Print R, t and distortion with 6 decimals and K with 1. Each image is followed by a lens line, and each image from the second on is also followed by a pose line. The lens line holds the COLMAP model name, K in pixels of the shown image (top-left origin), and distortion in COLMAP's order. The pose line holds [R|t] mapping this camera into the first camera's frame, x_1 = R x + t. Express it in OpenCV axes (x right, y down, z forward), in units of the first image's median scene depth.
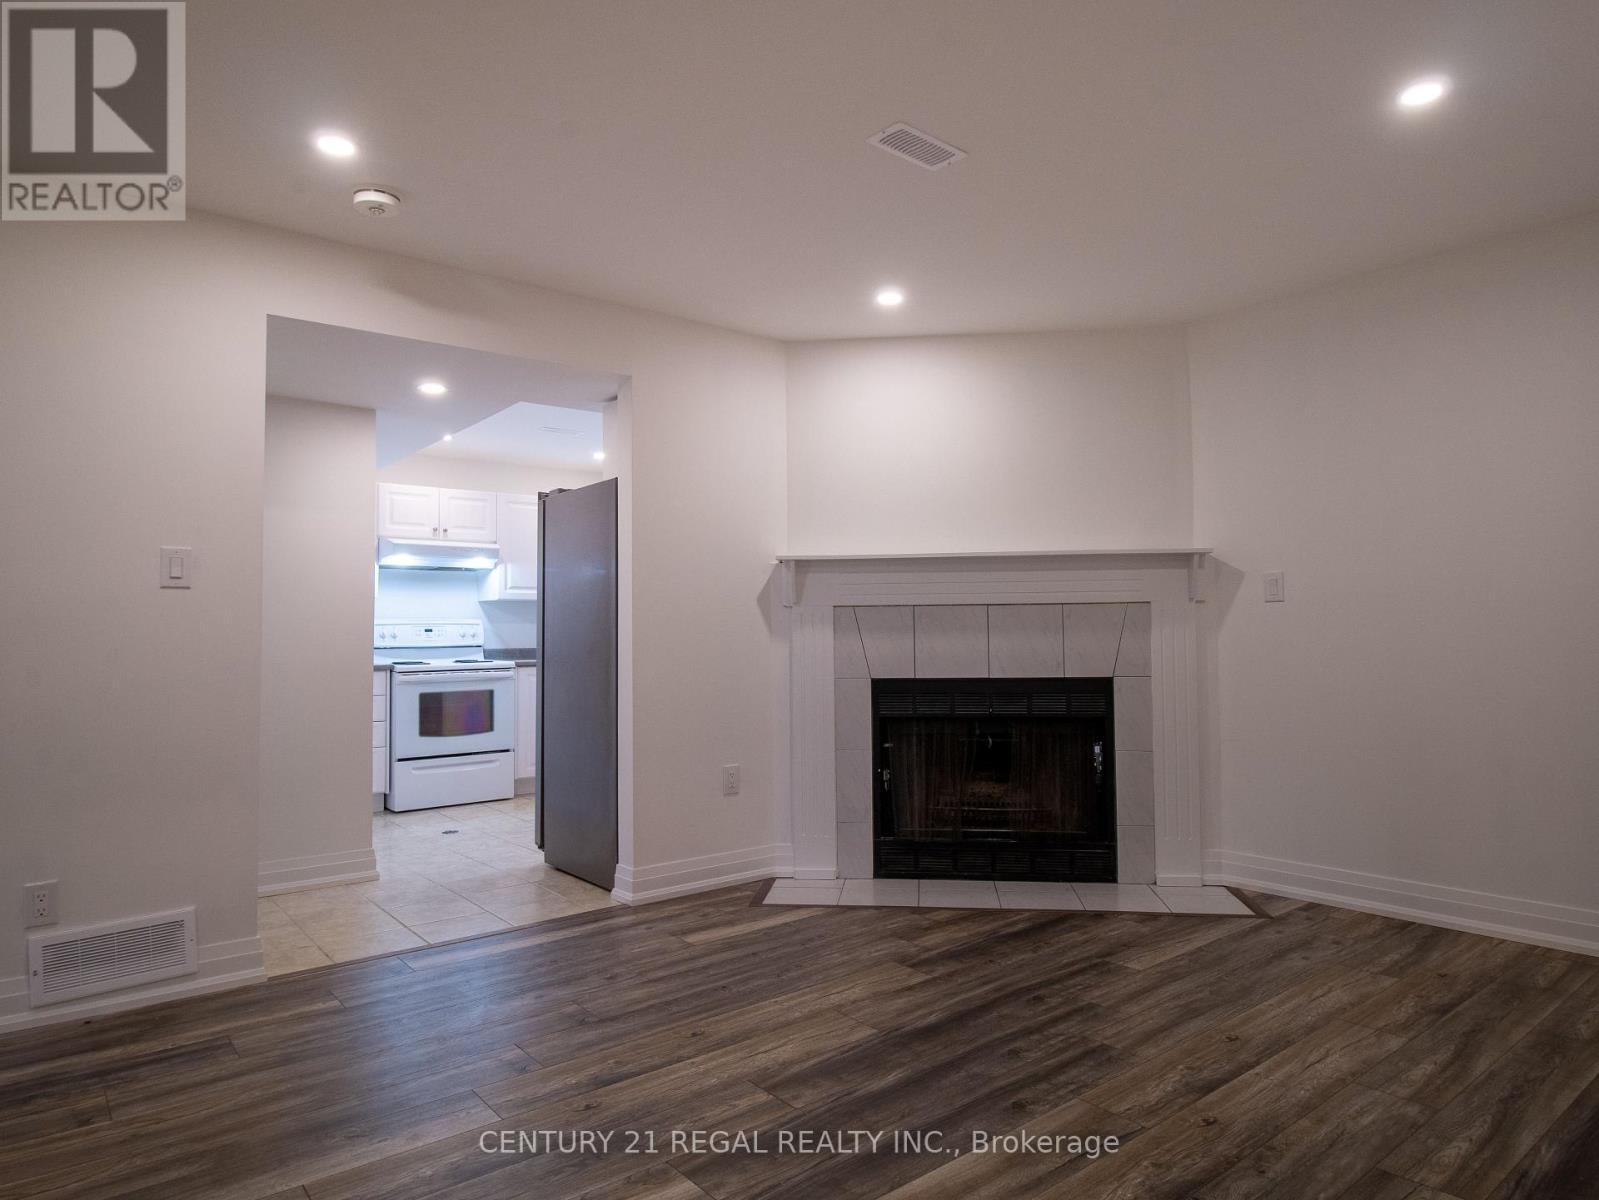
lens RADIAL K [[978.8, 0, 814.5], [0, 978.8, 566.1], [0, 0, 1]] dist [-0.002799, -0.009146]
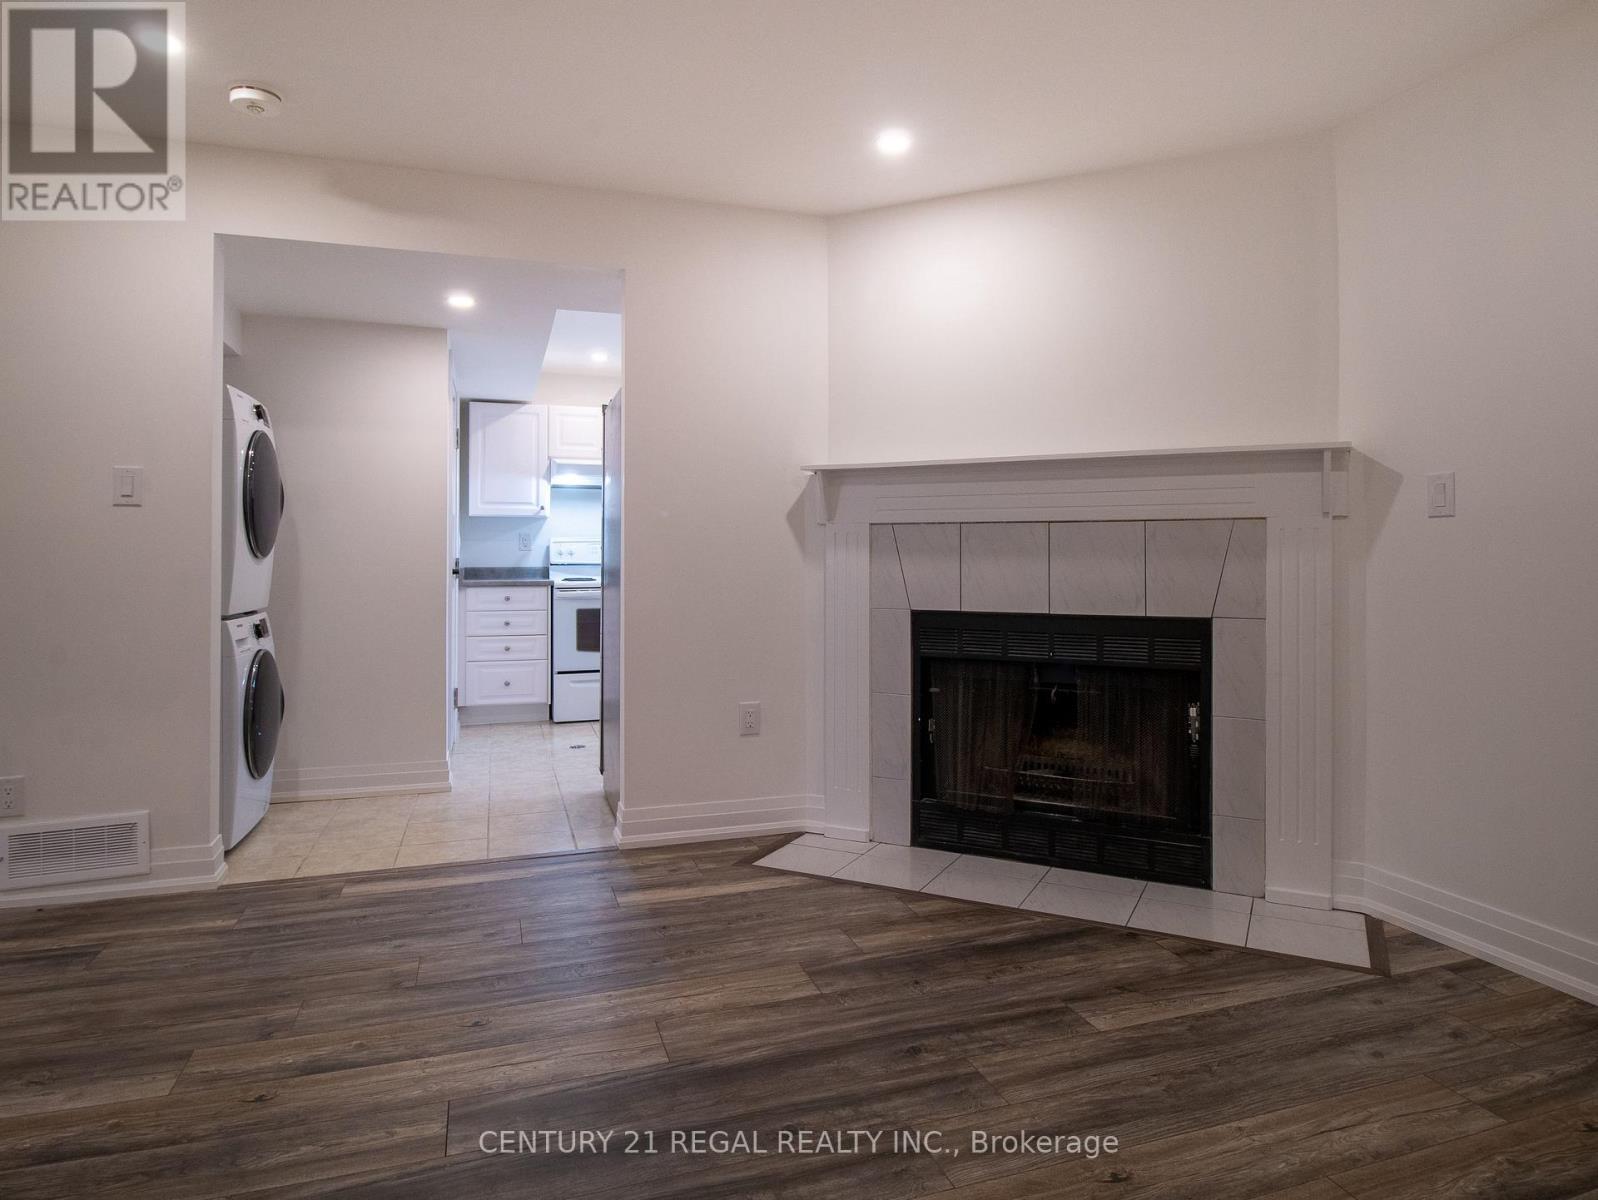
lens RADIAL K [[978.1, 0, 822.1], [0, 978.1, 520.4], [0, 0, 1]] dist [-0.002799, -0.009146]
pose [[0.939483, -0.001169, -0.342594, 0.275404], [0.013800, 0.999312, 0.034434, 0.008857], [0.342318, -0.037078, 0.938852, 0.194358]]
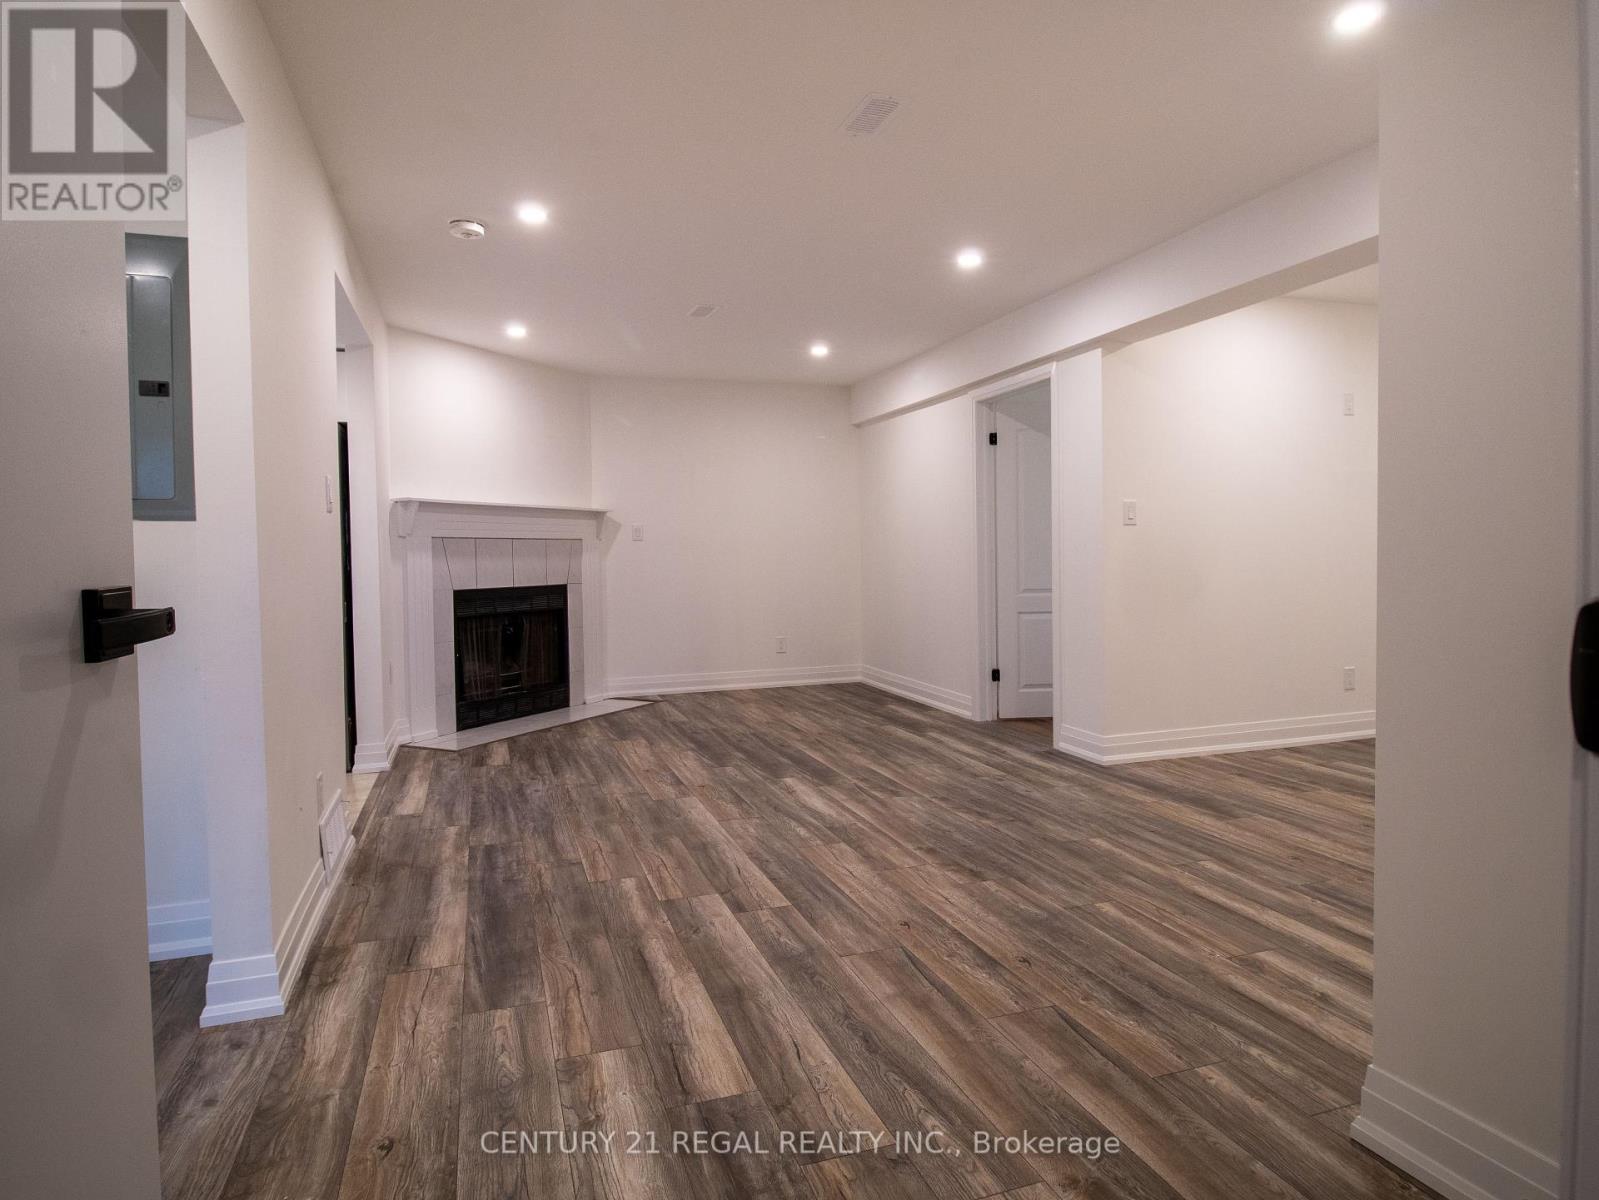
lens RADIAL K [[978.8, 0, 801.8], [0, 978.8, 601.5], [0, 0, 1]] dist [-0.002799, -0.009146]
pose [[0.338194, -0.041373, 0.940166, -1.081089], [-0.057018, 0.996297, 0.064353, 0.013958], [-0.939347, -0.075370, 0.334583, 0.077353]]
